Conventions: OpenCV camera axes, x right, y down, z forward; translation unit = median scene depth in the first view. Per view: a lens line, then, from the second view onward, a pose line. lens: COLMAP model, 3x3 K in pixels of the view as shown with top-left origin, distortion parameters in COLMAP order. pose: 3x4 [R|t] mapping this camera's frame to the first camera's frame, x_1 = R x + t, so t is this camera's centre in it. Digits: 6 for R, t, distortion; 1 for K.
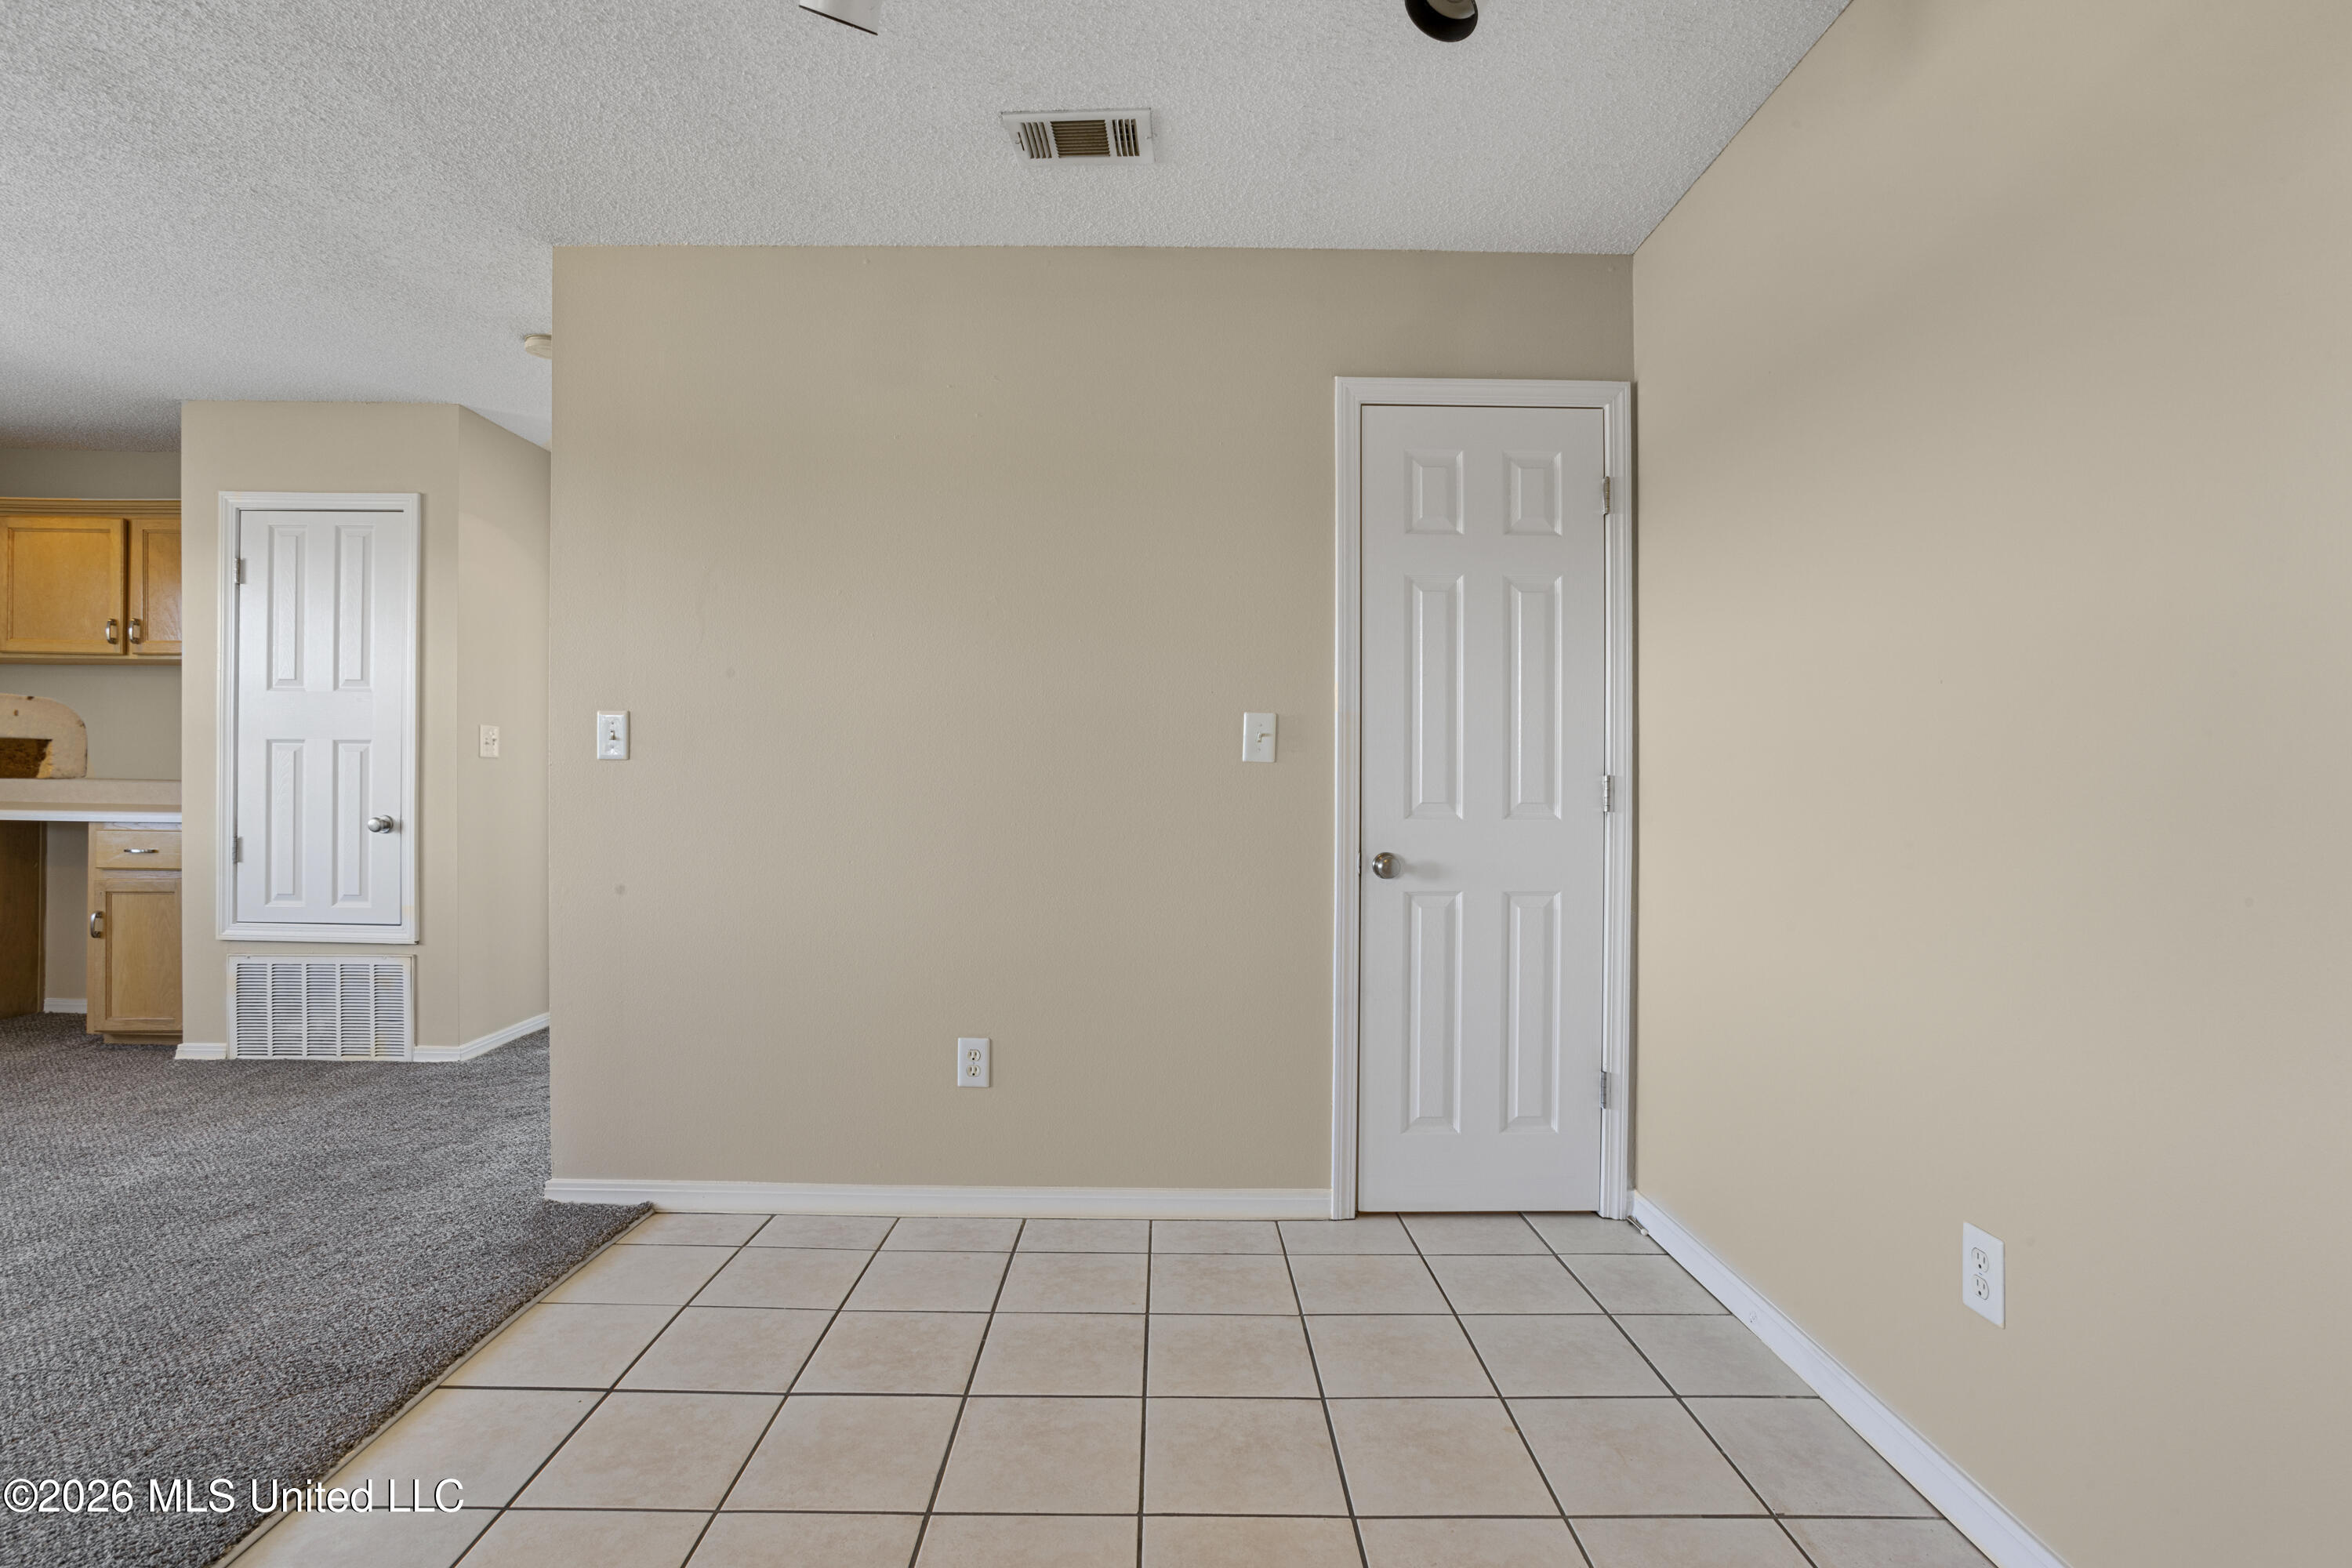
lens RADIAL K [[1164.1, 0, 1167.9], [0, 1164.1, 776.0], [0, 0, 1]] dist [-0.040285, 0.018192]
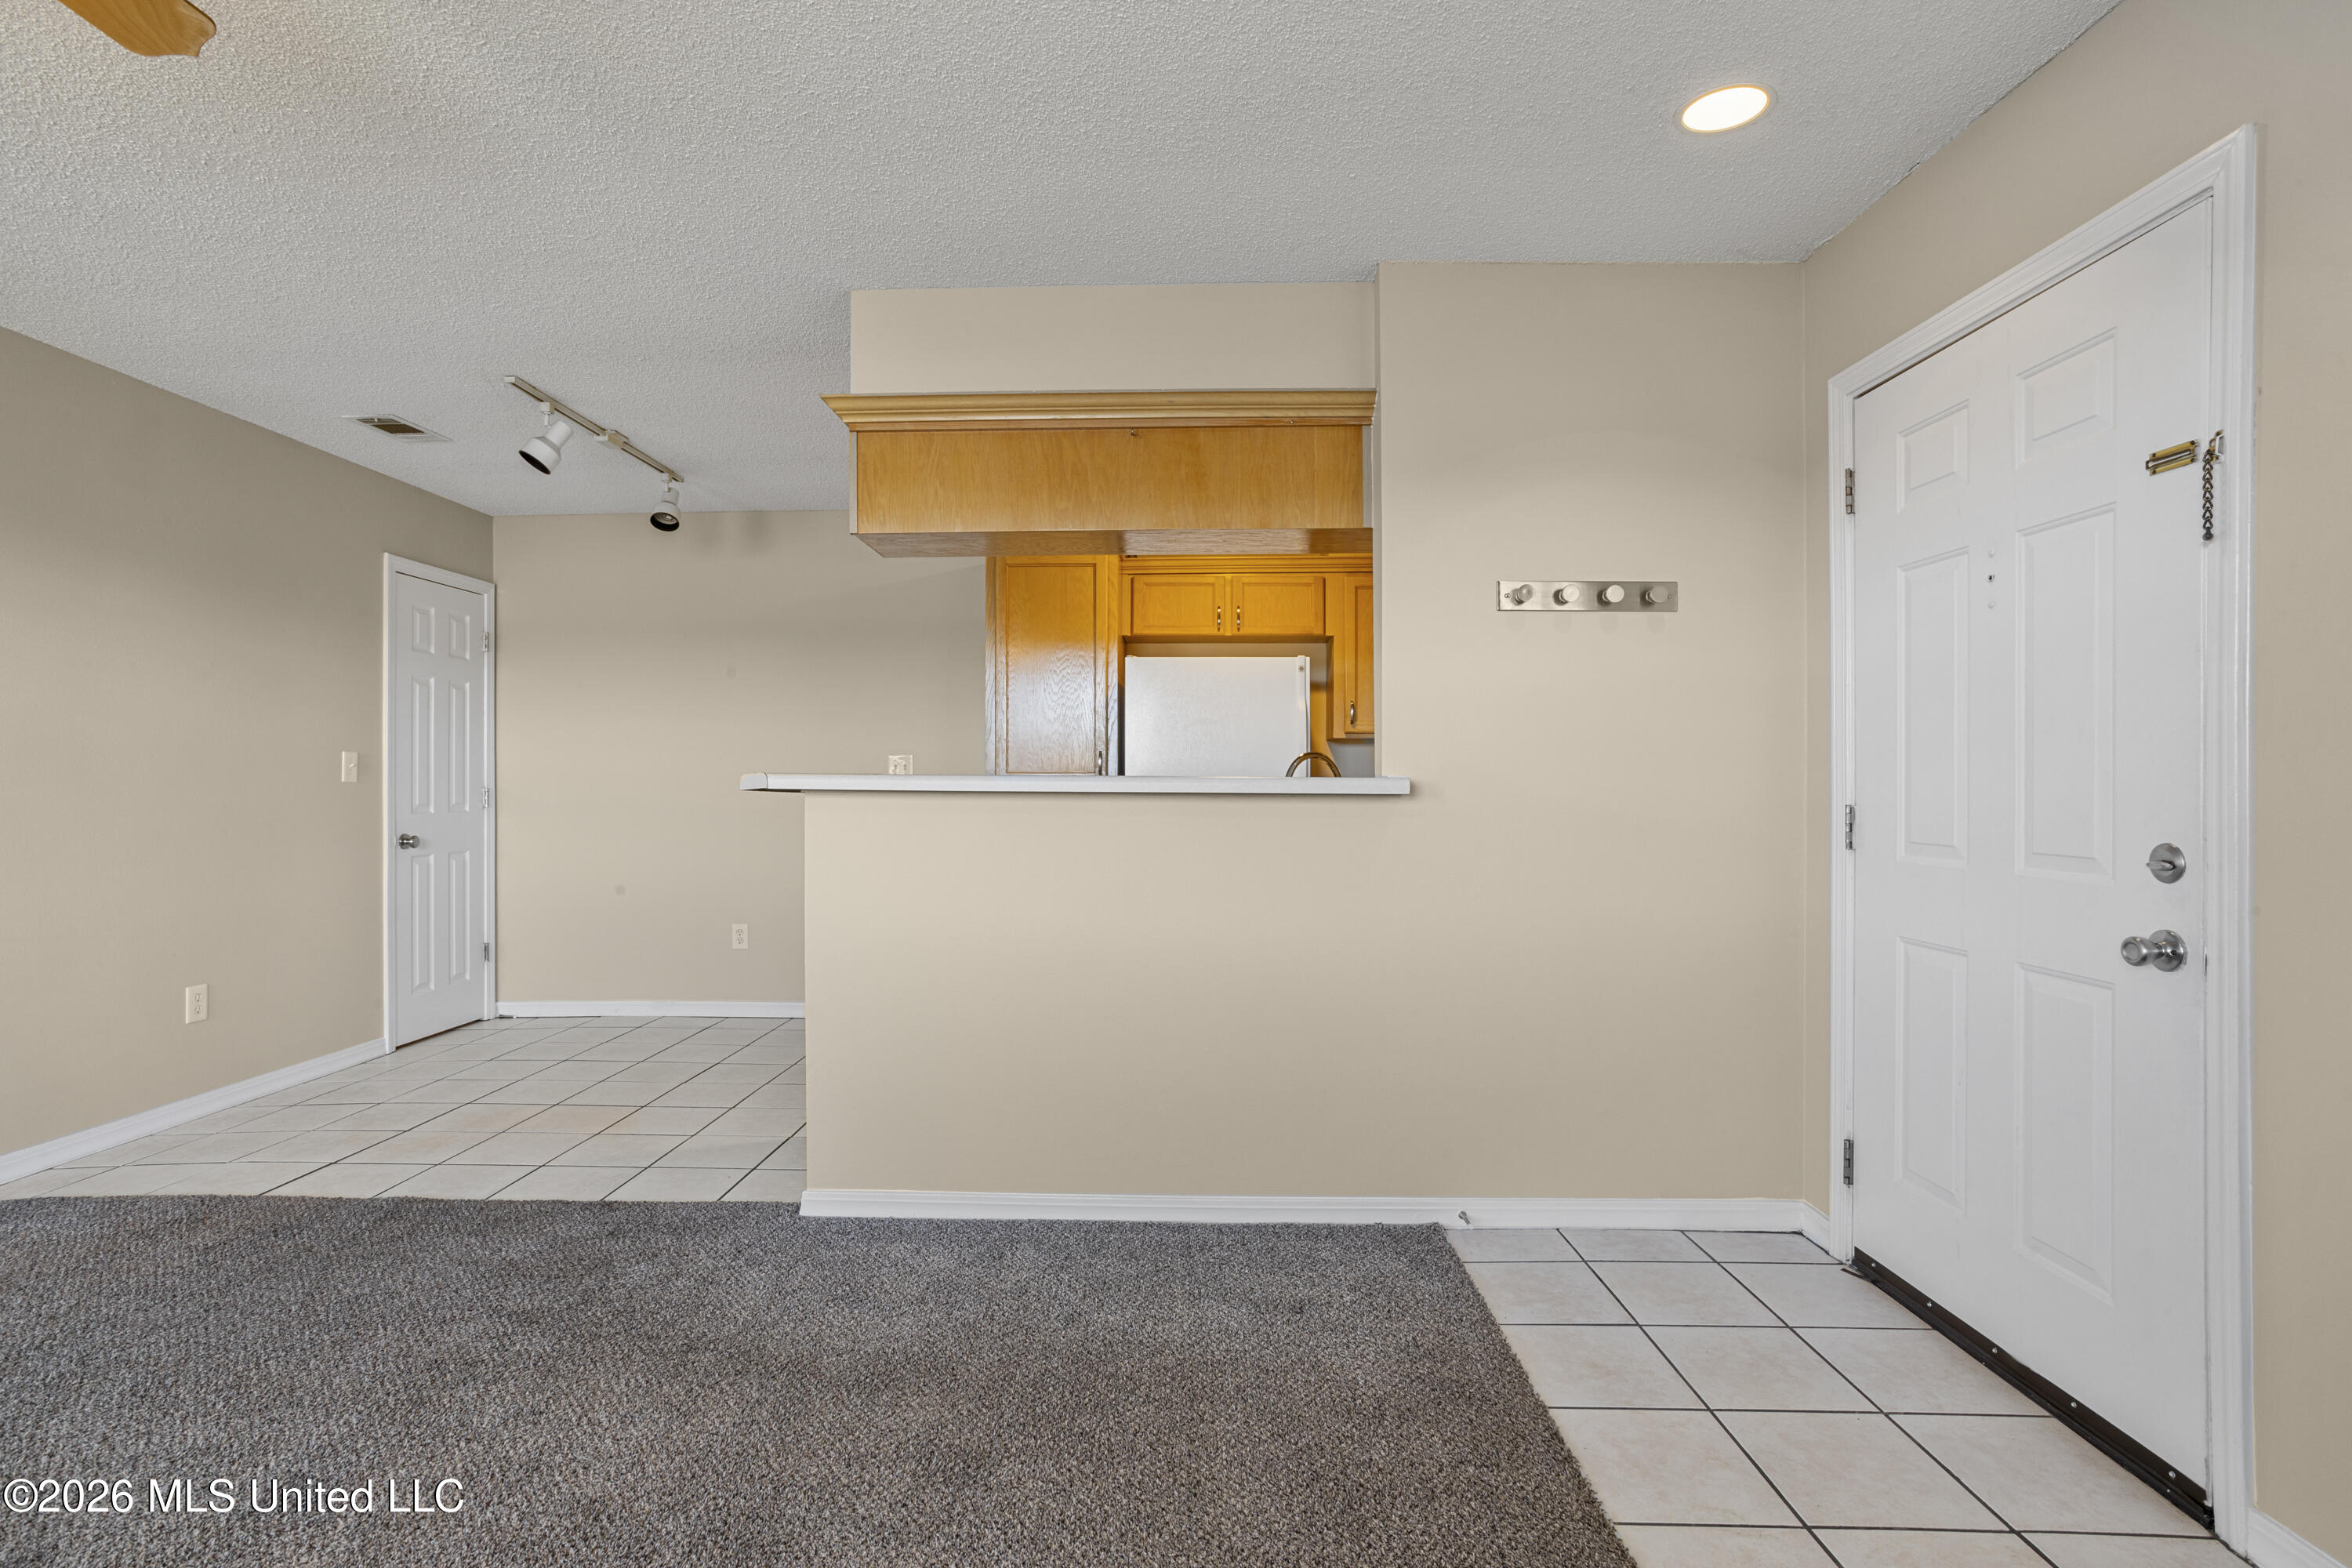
lens RADIAL K [[1133.9, 0, 1176.0], [0, 1133.9, 784.0], [0, 0, 1]] dist [-0.043068, 0.028867]
pose [[0.013839, -0.006703, 0.999882, -0.999028], [0.003566, 0.999972, 0.006654, -0.010681], [-0.999898, 0.003474, 0.013862, -0.114325]]
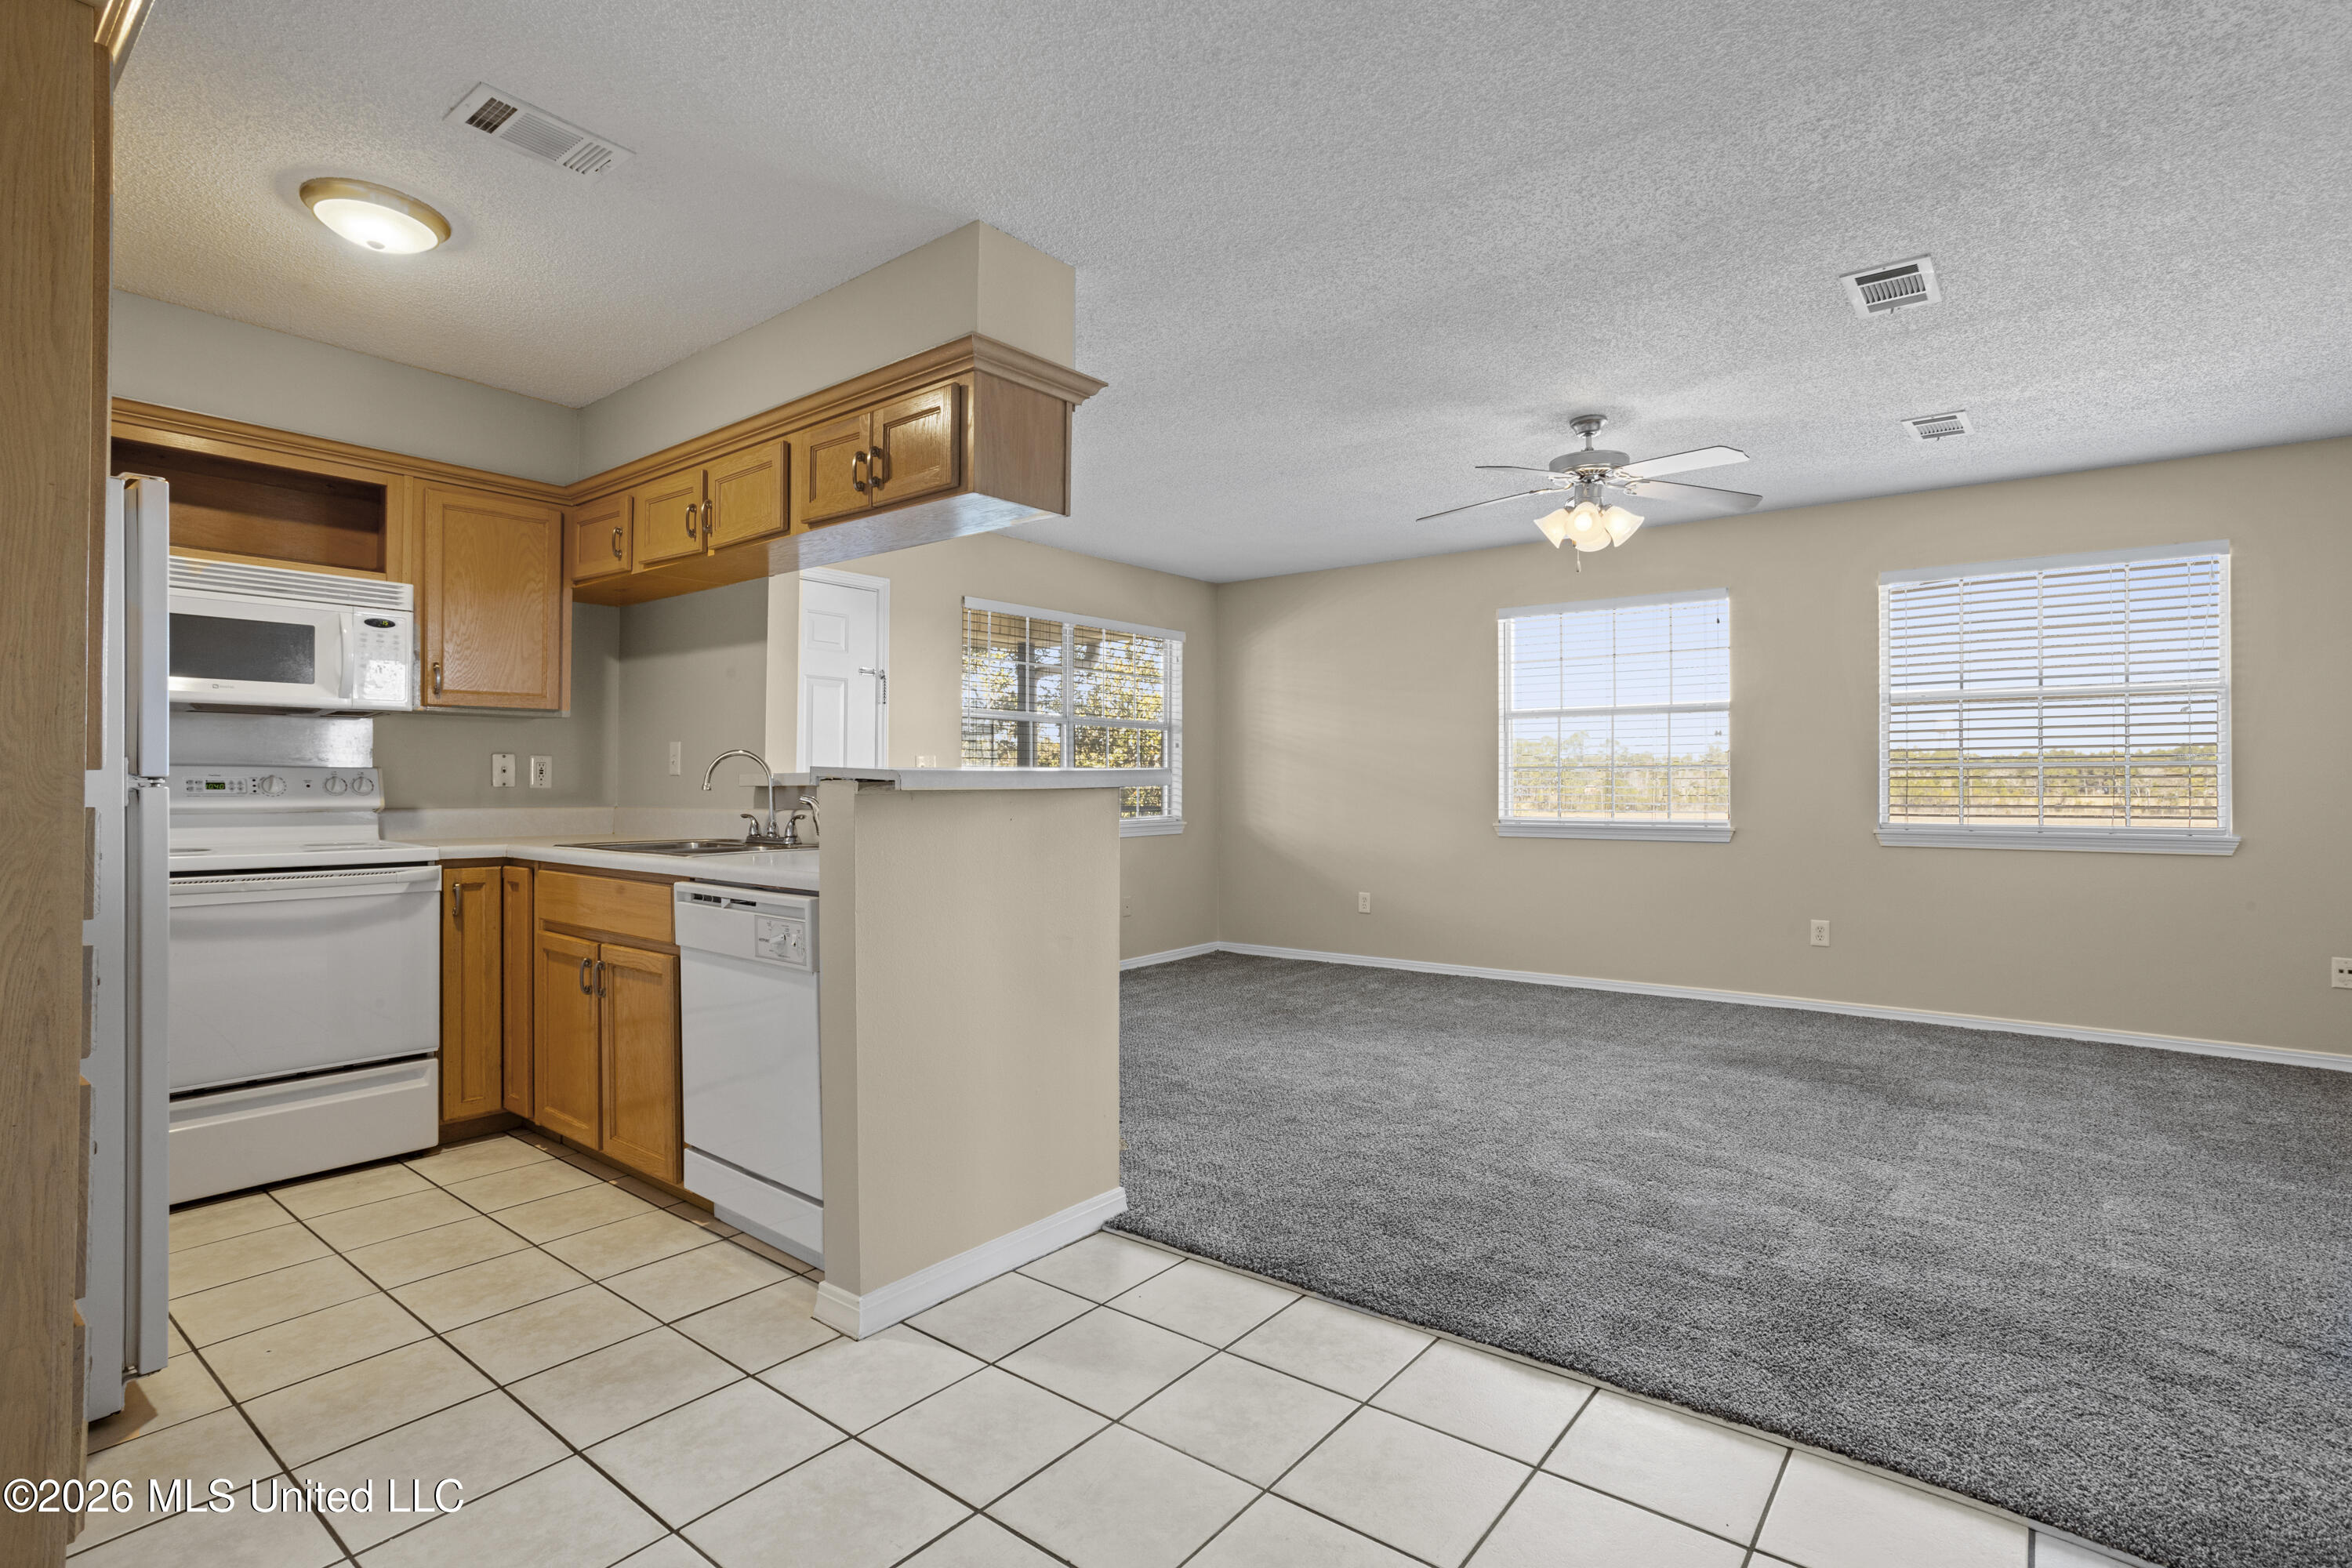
lens RADIAL K [[1133.9, 0, 1176.0], [0, 1133.9, 784.0], [0, 0, 1]] dist [-0.043068, 0.028867]
pose [[-0.625486, -0.010436, -0.780166, 0.195157], [-0.009903, 0.999936, -0.005436, -0.000655], [0.780172, 0.004326, -0.625550, 0.576709]]
